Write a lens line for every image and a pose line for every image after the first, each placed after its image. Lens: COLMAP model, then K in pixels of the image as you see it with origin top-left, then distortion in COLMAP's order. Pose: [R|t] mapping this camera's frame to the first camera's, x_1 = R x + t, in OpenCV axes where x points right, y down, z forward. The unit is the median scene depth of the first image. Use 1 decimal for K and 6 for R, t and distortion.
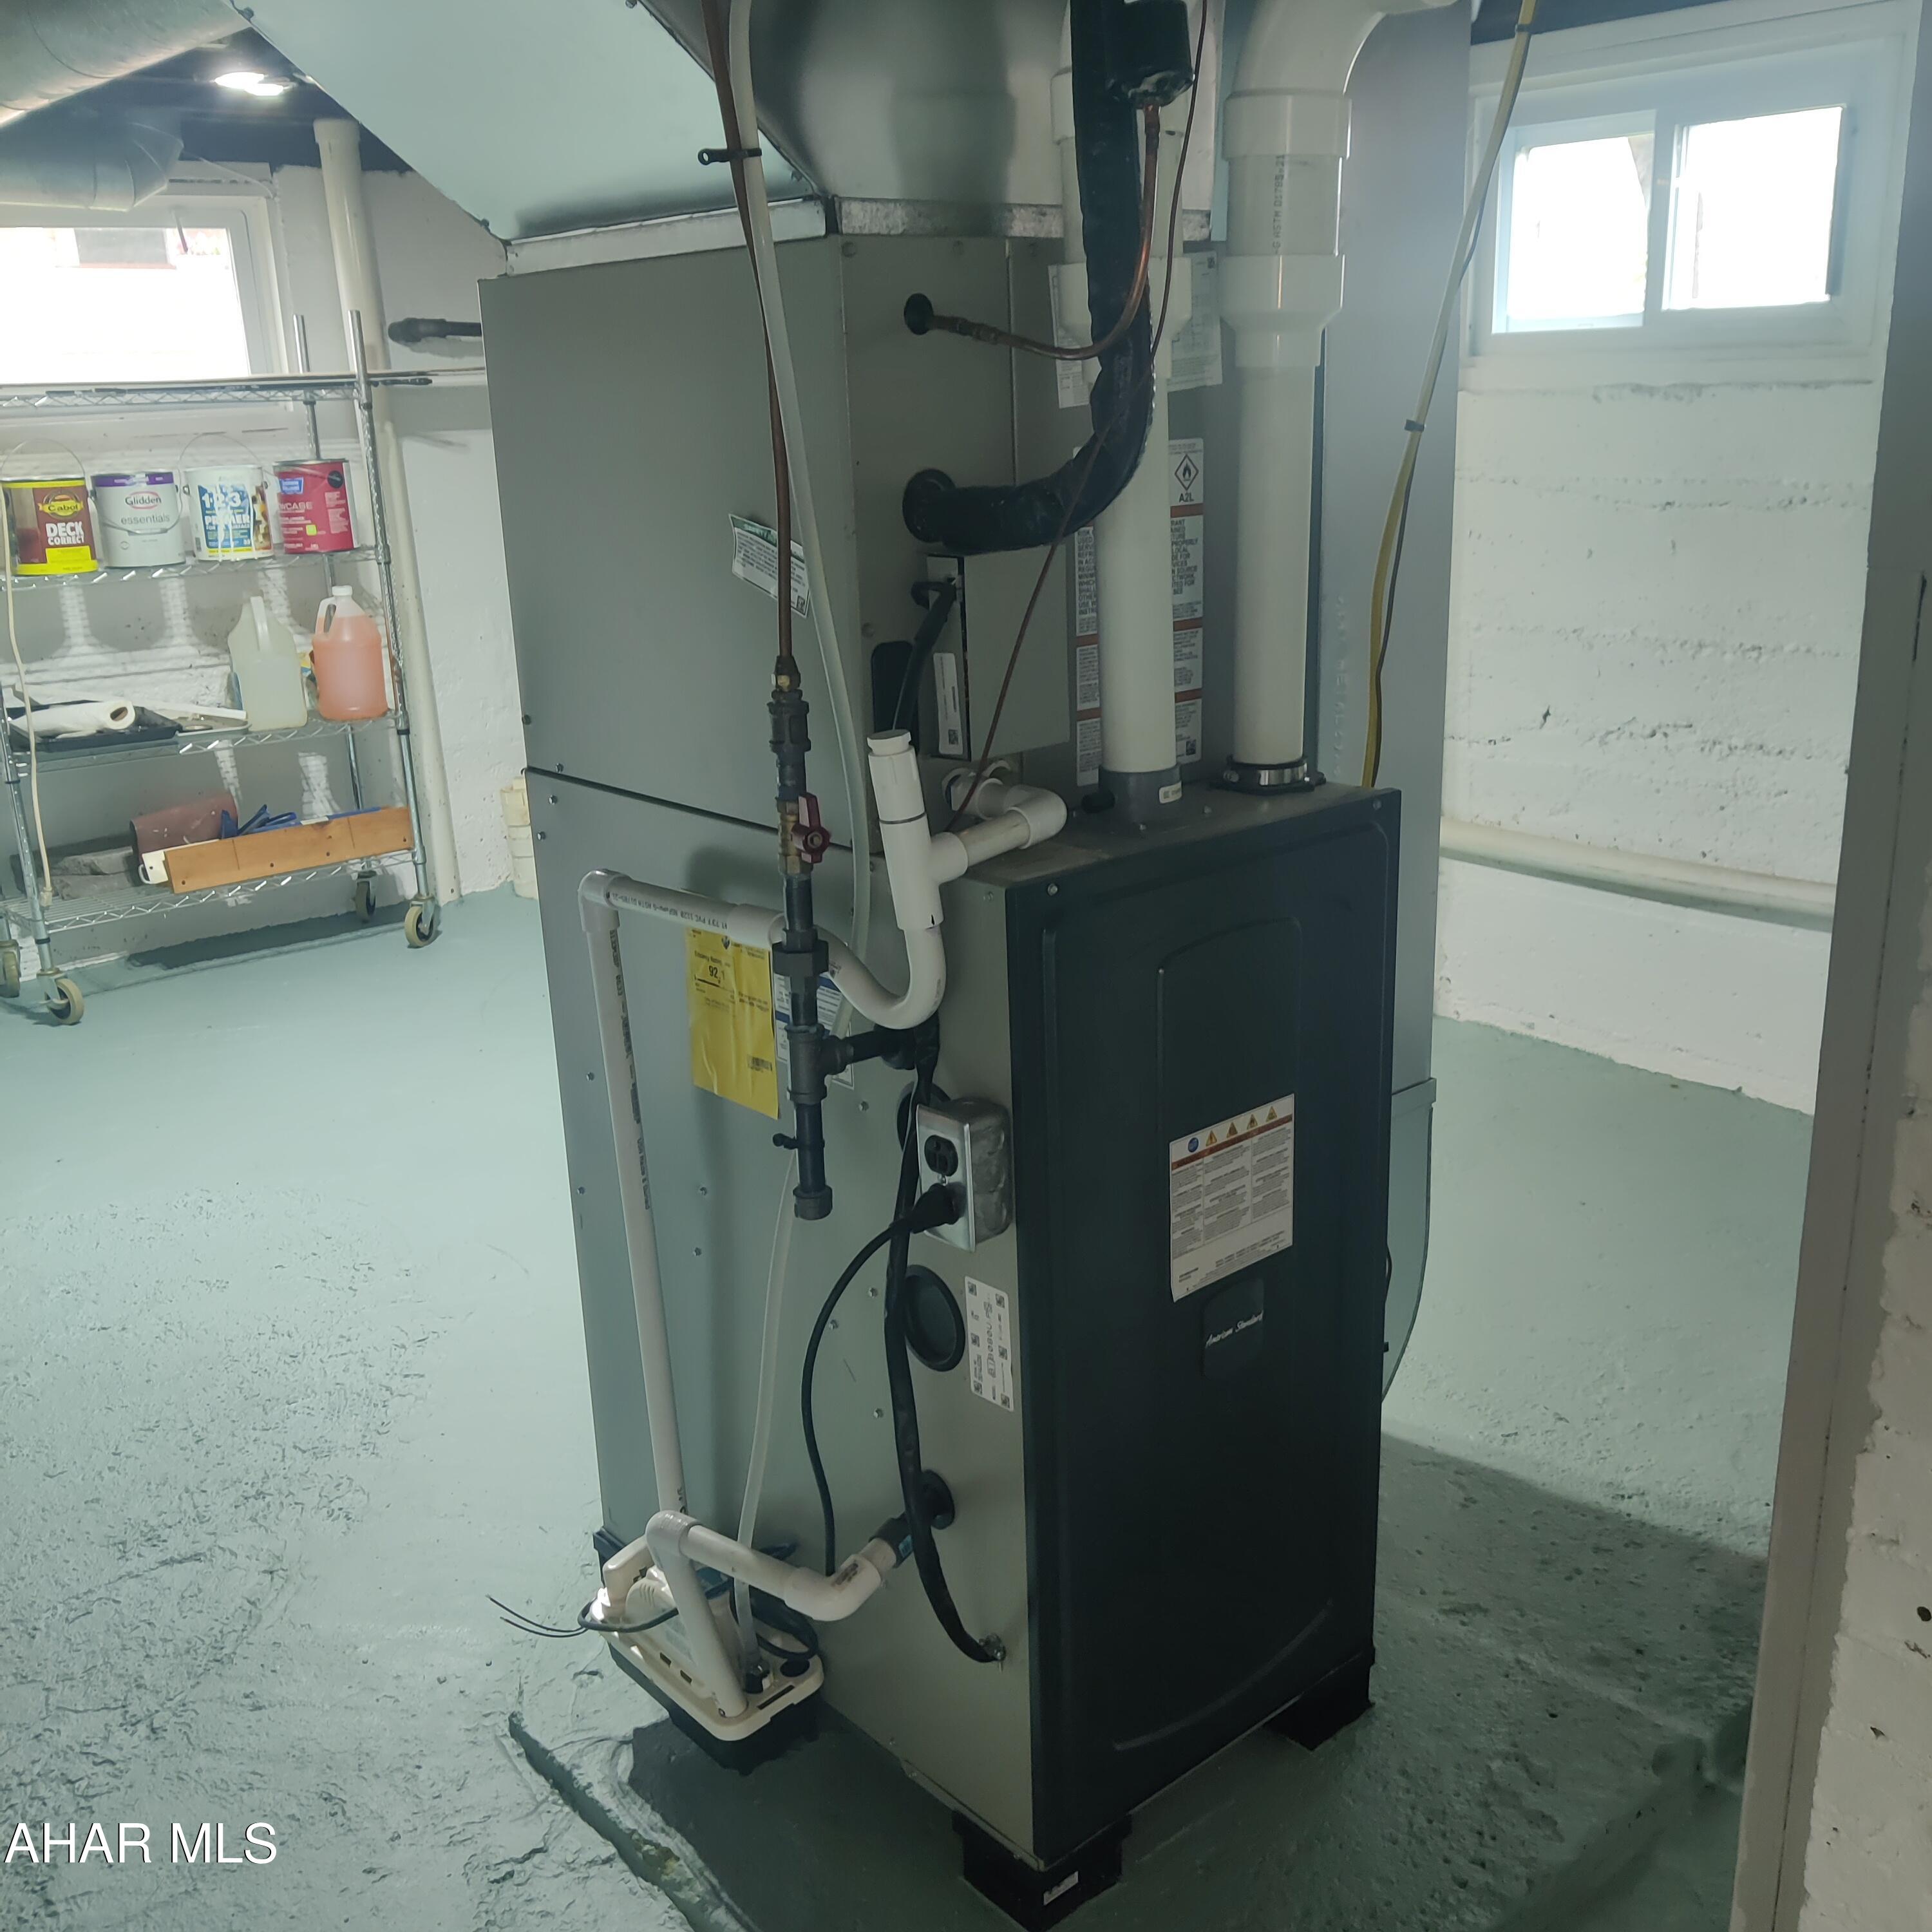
lens RADIAL K [[1953.7, 0, 966.0], [0, 1953.7, 966.0], [0, 0, 1]] dist [0.069986, -0.154205]
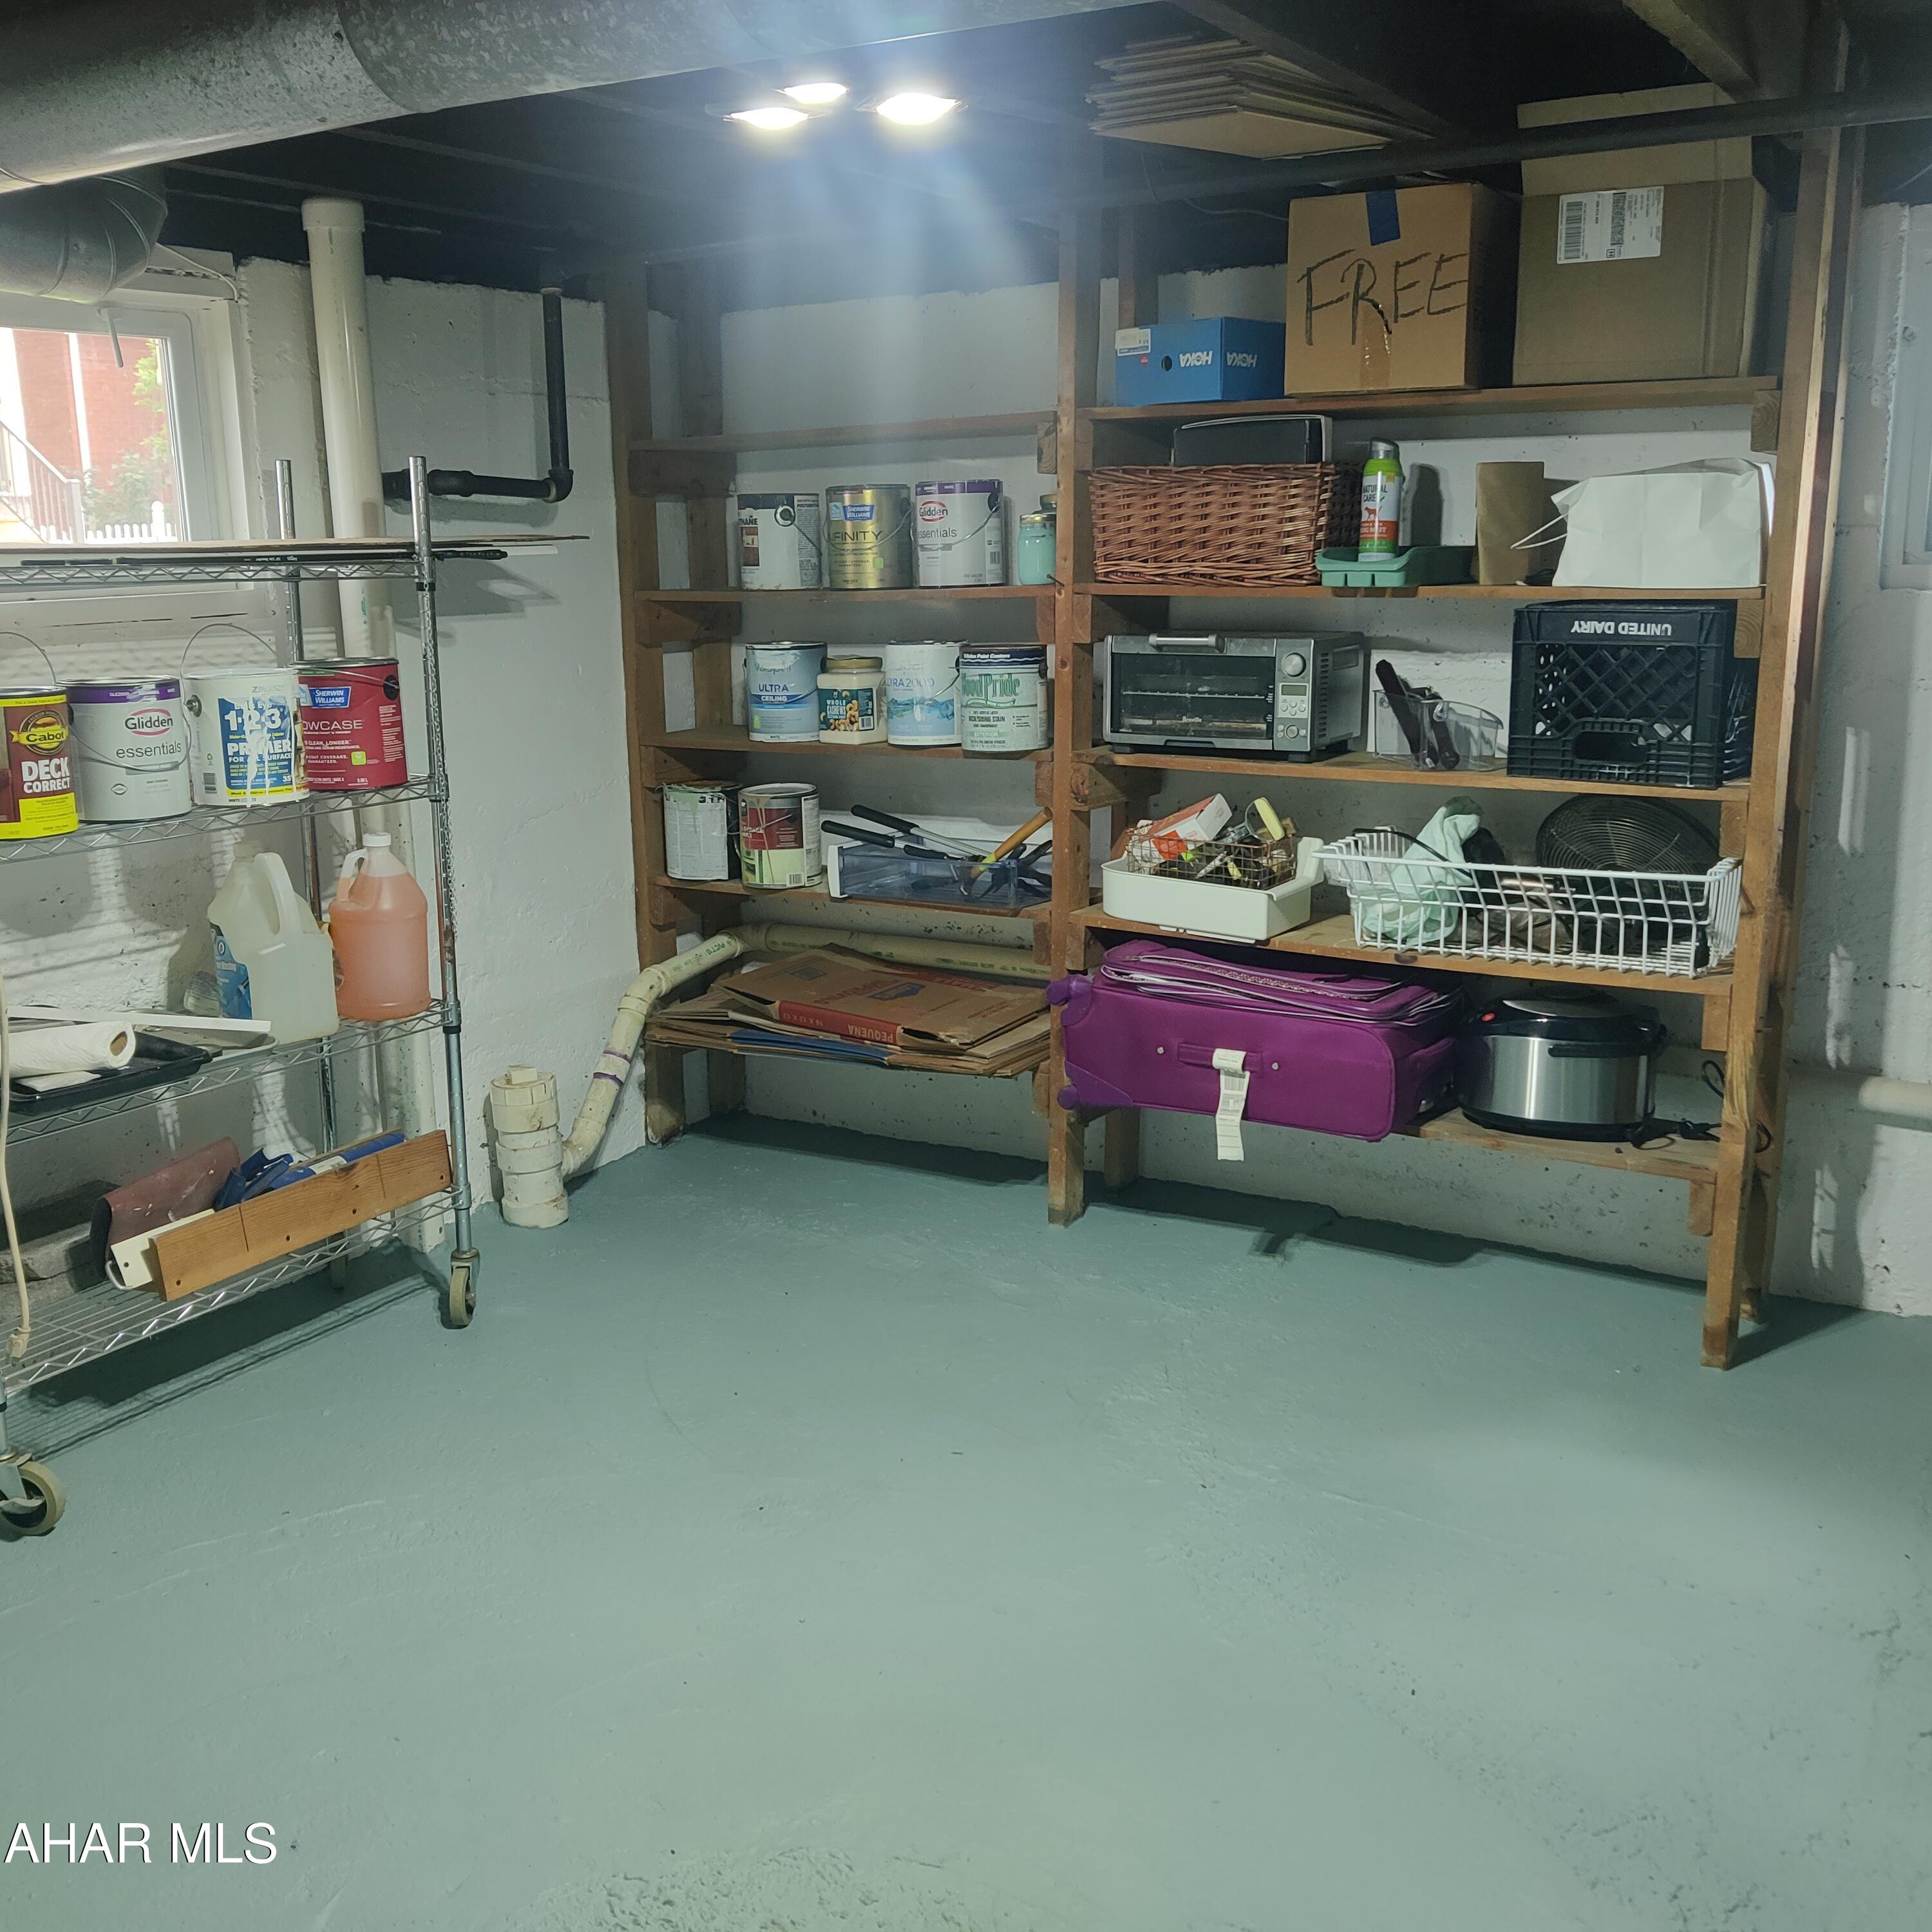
lens RADIAL K [[1950.9, 0, 998.4], [0, 1950.9, 928.7], [0, 0, 1]] dist [0.068400, -0.147953]
pose [[0.949288, -0.042089, 0.311578, -0.332731], [0.072856, 0.993473, -0.087768, -0.081645], [-0.305850, 0.106018, 0.946159, 0.269110]]
